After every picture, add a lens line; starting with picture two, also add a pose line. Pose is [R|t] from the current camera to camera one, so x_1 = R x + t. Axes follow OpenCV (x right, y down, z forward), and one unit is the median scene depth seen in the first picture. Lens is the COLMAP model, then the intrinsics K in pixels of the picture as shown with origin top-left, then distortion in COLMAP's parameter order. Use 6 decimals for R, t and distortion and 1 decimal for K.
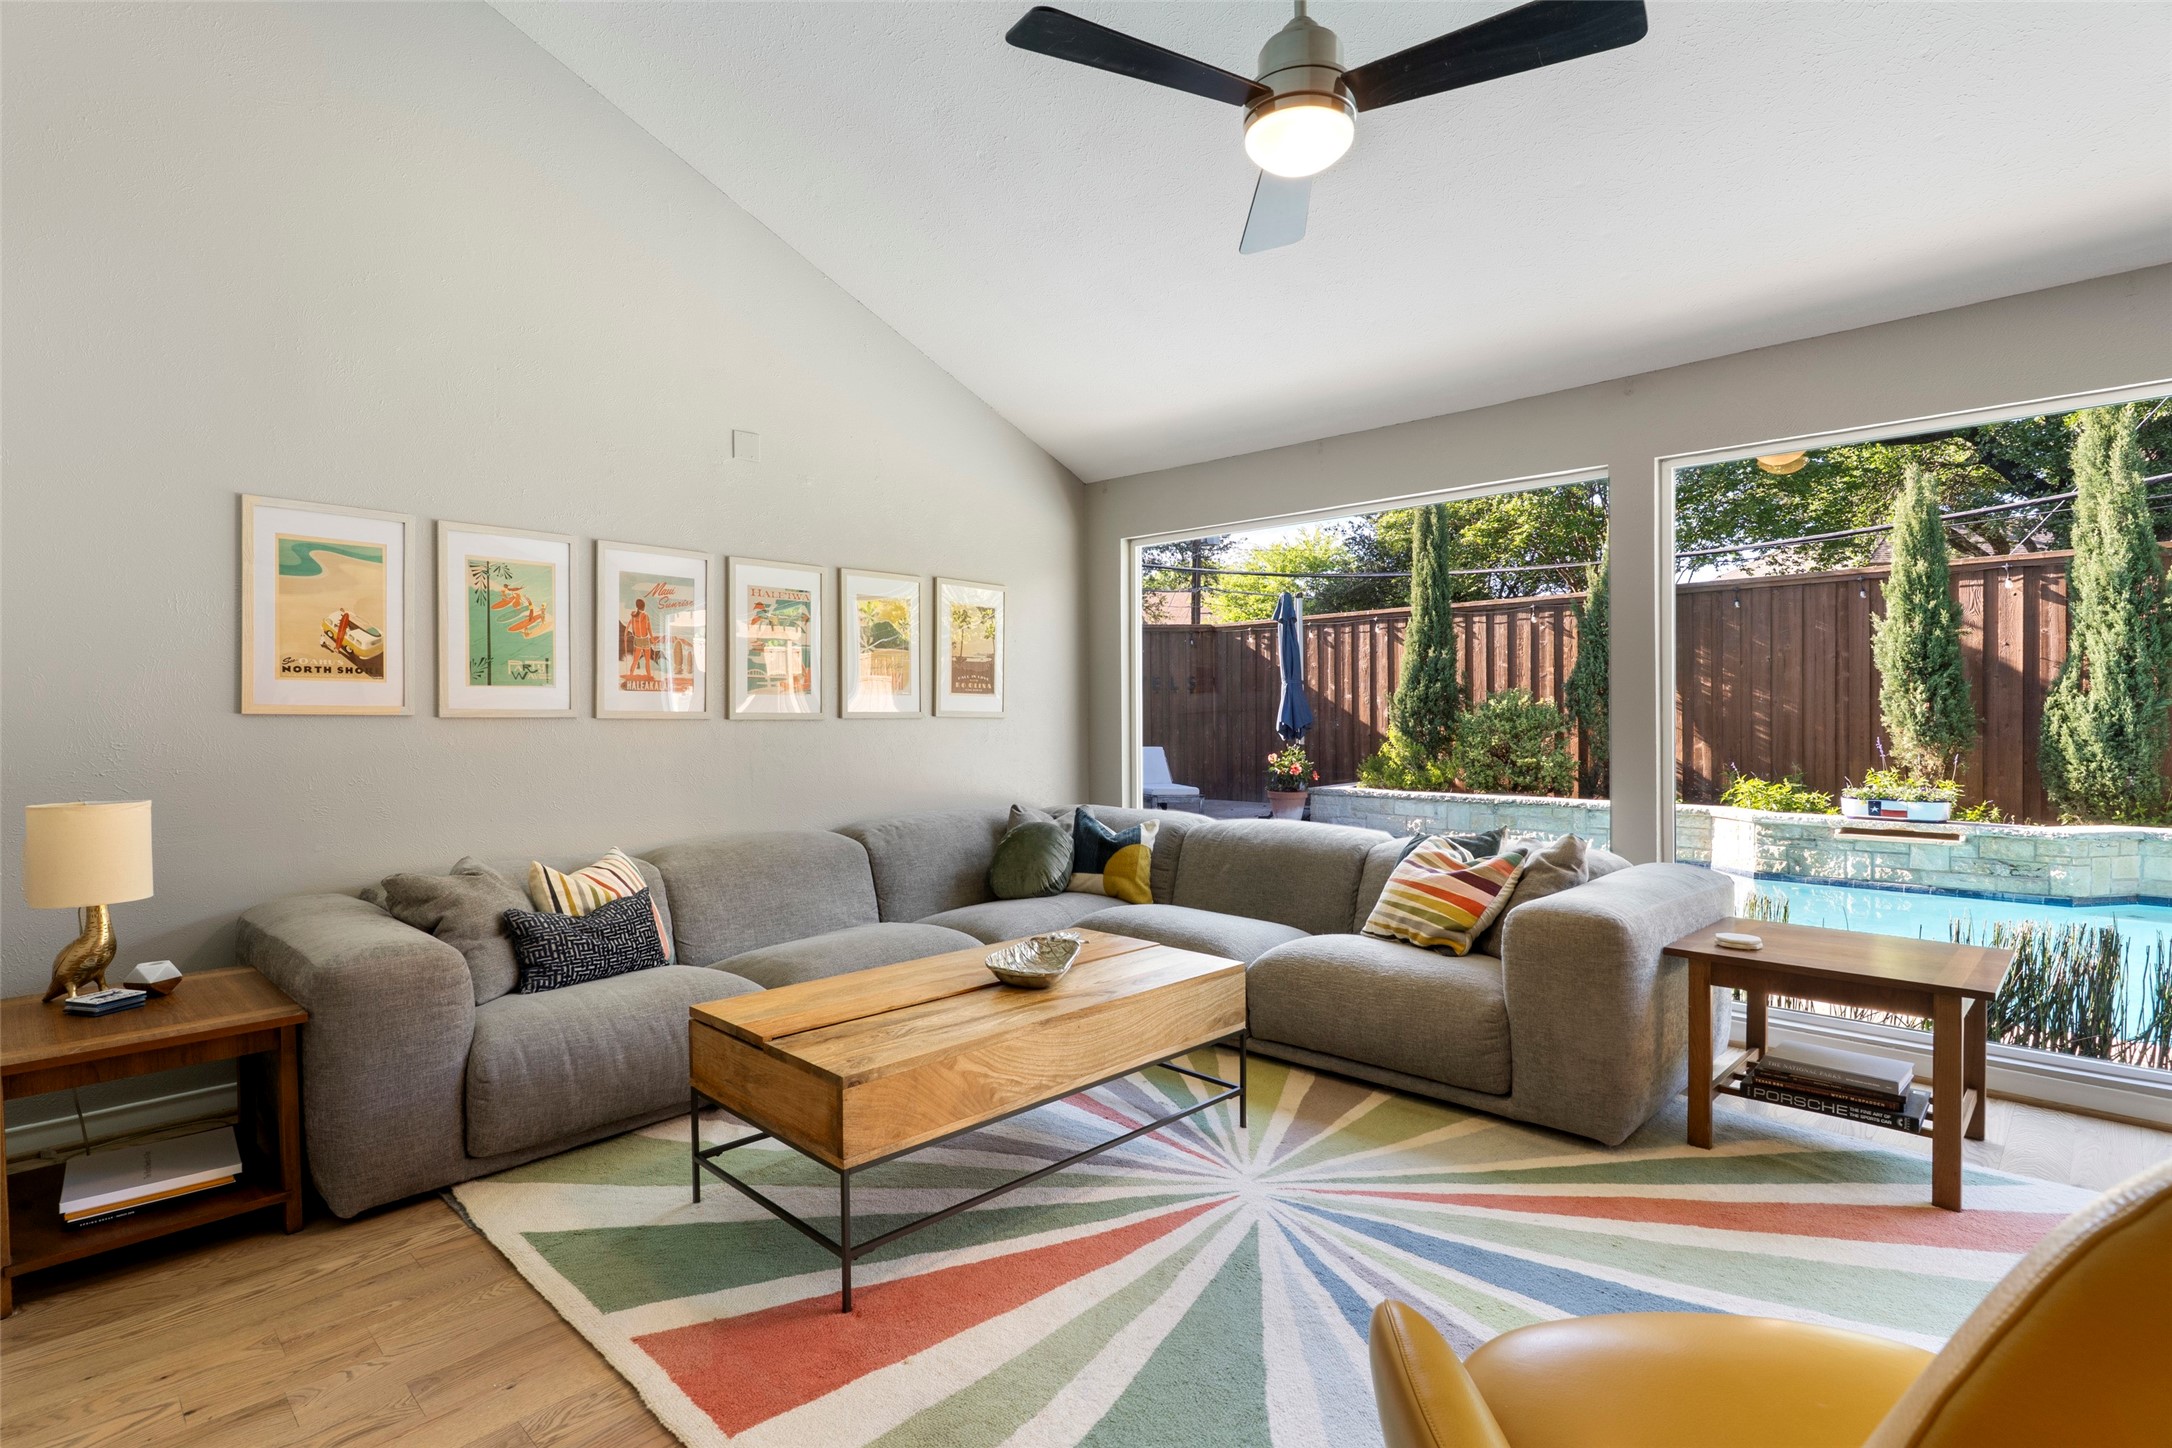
lens RADIAL K [[1057.0, 0, 1057.5], [0, 1057.0, 710.4], [0, 0, 1]] dist [-0.002526, -0.000290]
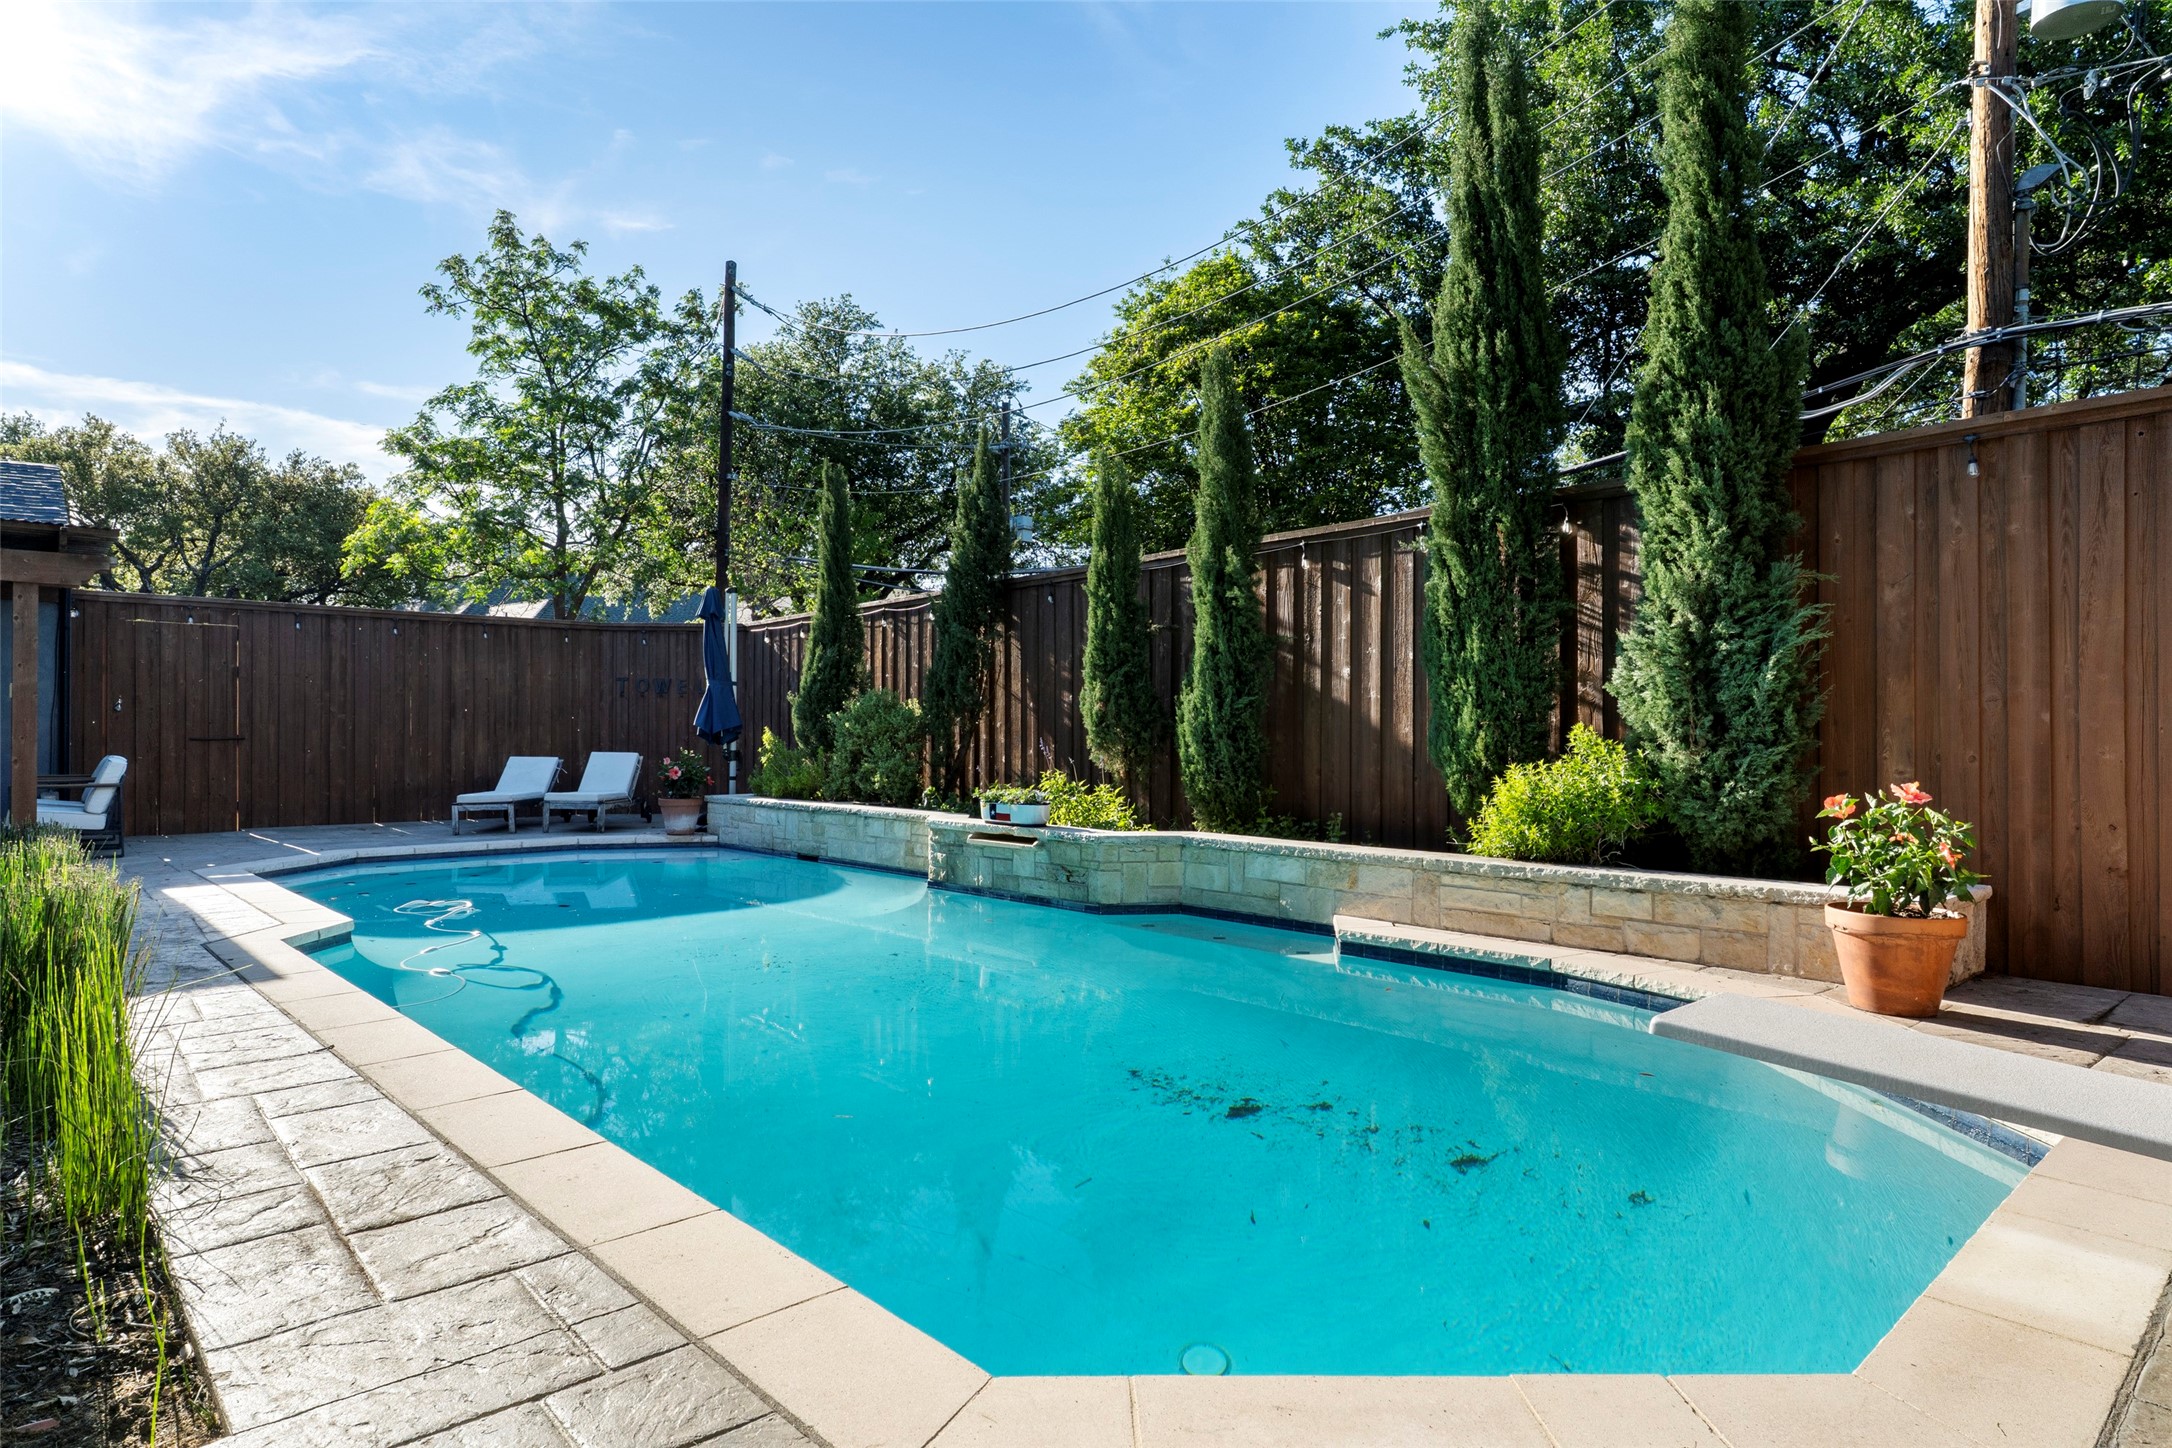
lens RADIAL K [[1226.6, 0, 1086.0], [0, 1226.6, 724.0], [0, 0, 1]] dist [0.020058, -0.001024]
pose [[0.998573, 0.013530, -0.051665, 0.858823], [-0.014114, 0.999840, -0.010963, 0.024059], [0.051508, 0.011677, 0.998604, -0.085282]]
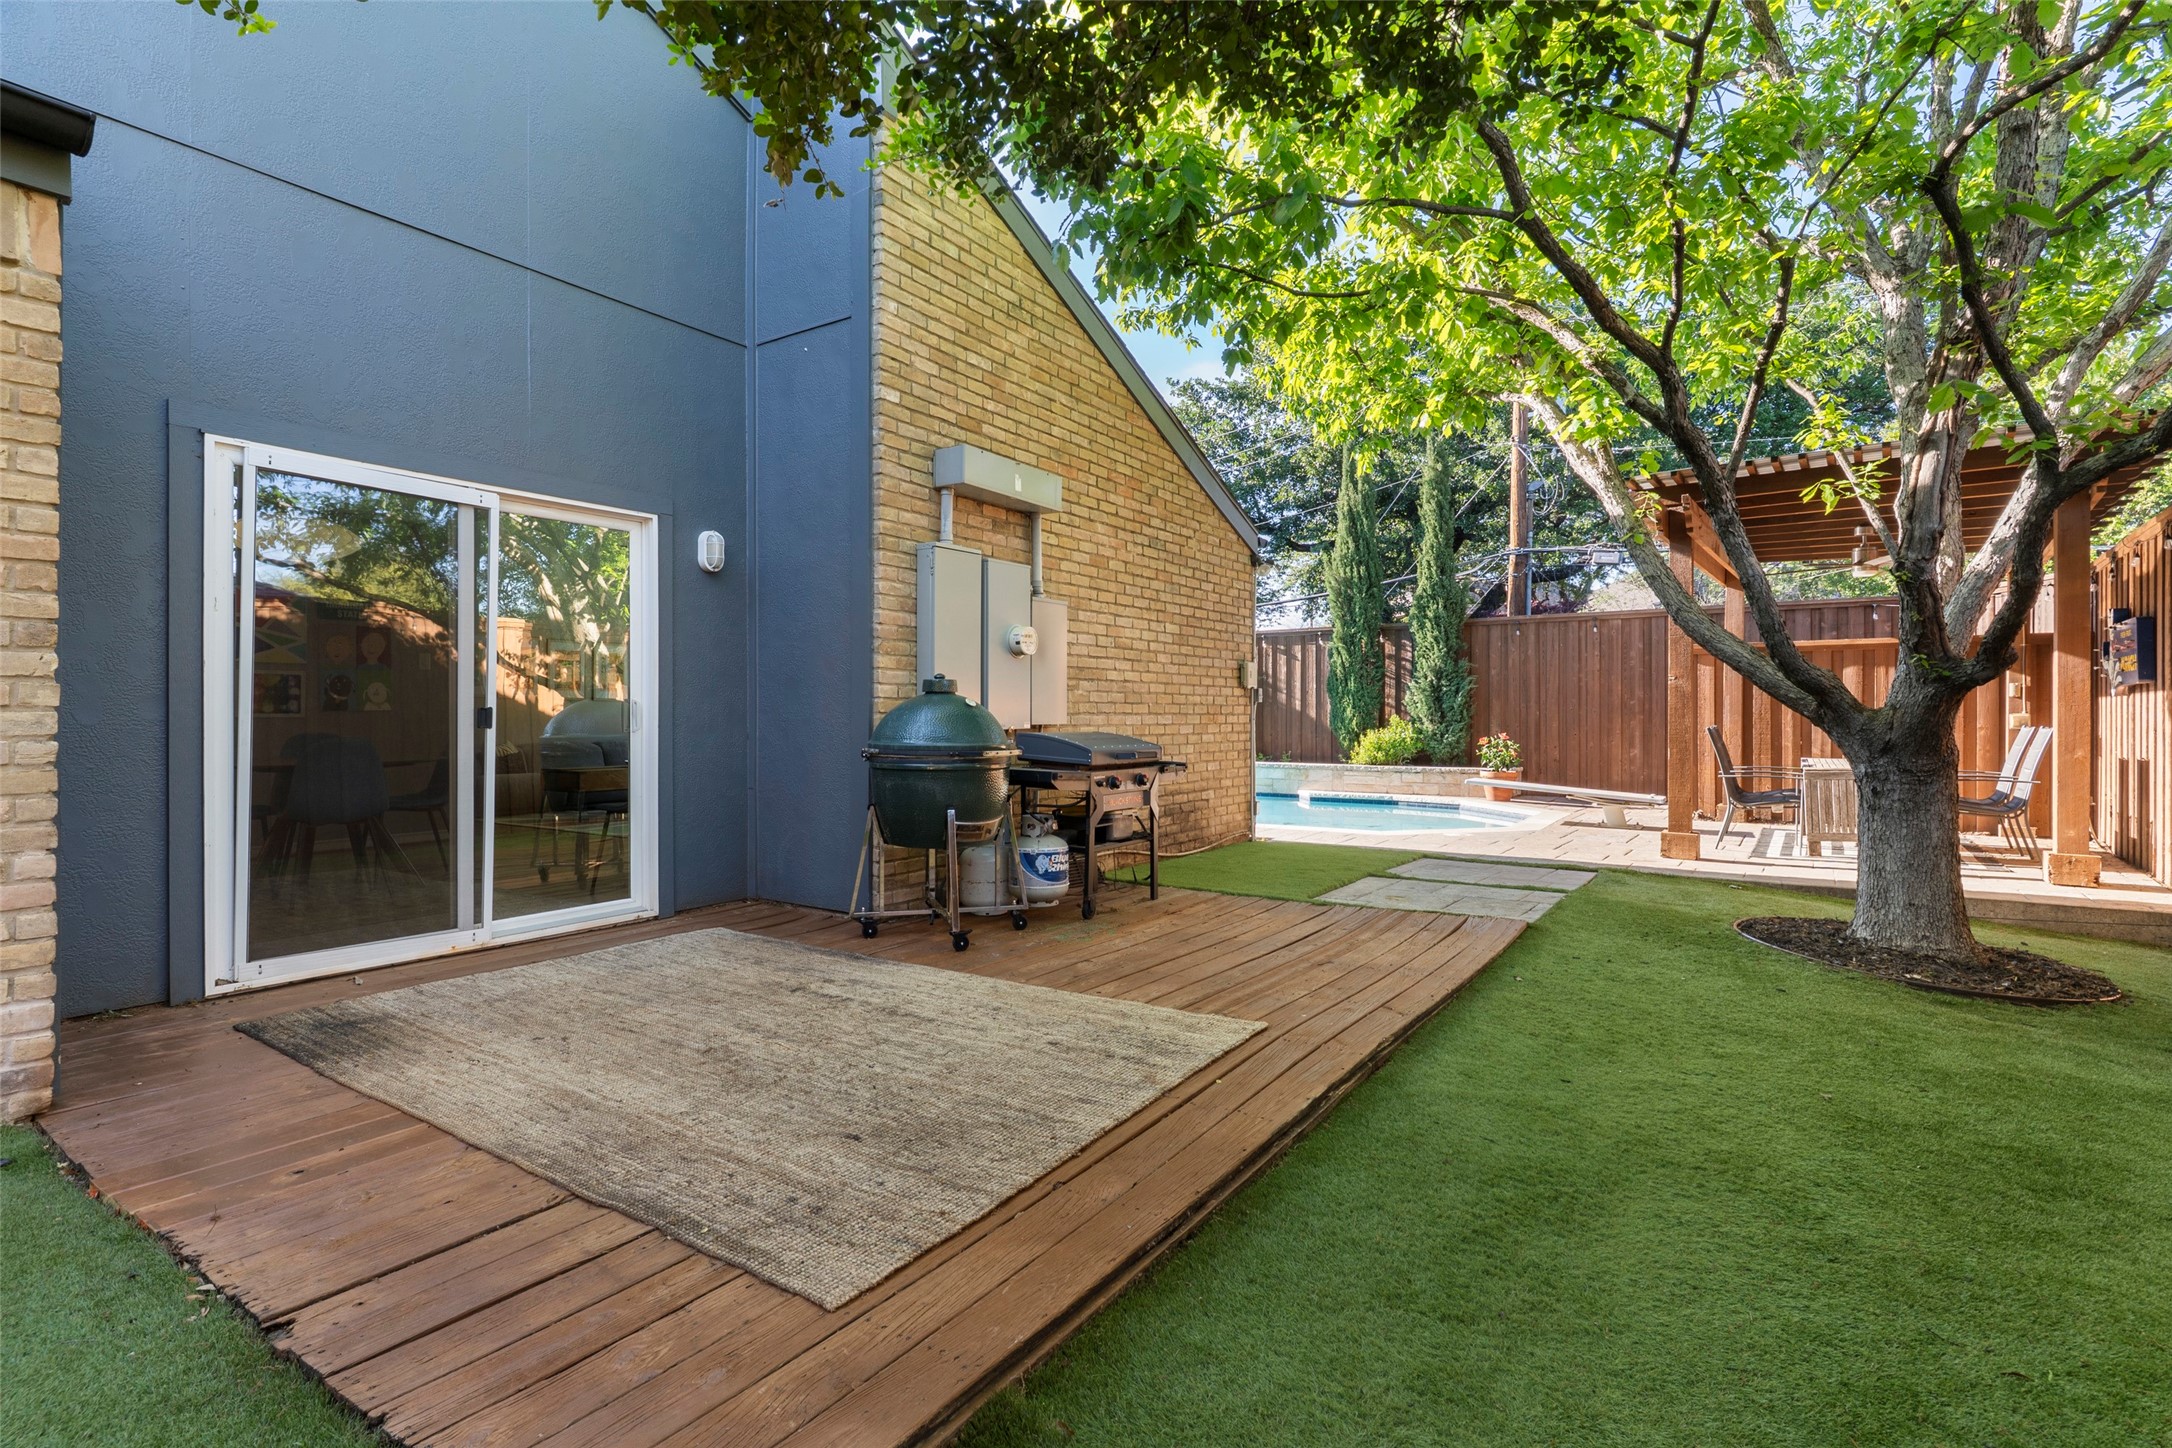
lens RADIAL K [[1036.2, 0, 1073.9], [0, 1036.2, 719.9], [0, 0, 1]] dist [0.003140, 0.000657]
pose [[0.983064, 0.014386, 0.182696, 0.274613], [-0.013760, 0.999894, -0.004697, 0.035354], [-0.182744, 0.002103, 0.983158, -0.934823]]
